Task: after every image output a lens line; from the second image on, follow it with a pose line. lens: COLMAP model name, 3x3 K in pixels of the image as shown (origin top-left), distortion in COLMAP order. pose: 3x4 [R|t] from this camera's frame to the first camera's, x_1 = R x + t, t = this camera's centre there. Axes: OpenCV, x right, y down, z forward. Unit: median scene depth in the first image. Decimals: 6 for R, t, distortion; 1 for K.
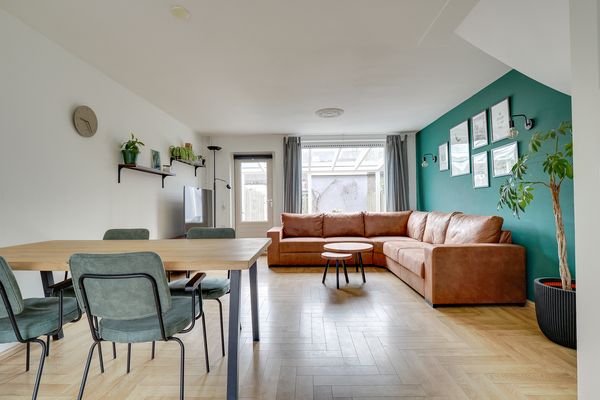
lens RADIAL K [[296.2, 0, 314.8], [0, 296.2, 201.9], [0, 0, 1]] dist [-0.001137, -0.000218]
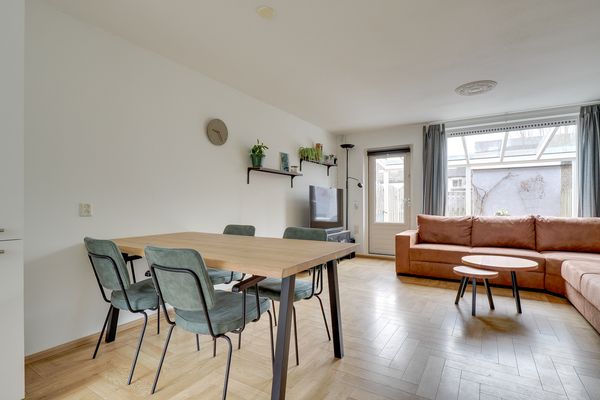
lens RADIAL K [[307.4, 0, 311.6], [0, 307.4, 203.8], [0, 0, 1]] dist [-0.007212, -0.000949]
pose [[0.856443, 0.009740, -0.516149, 0.086899], [-0.005460, 0.999937, 0.009811, -0.000826], [0.516212, -0.005585, 0.856443, 0.073038]]
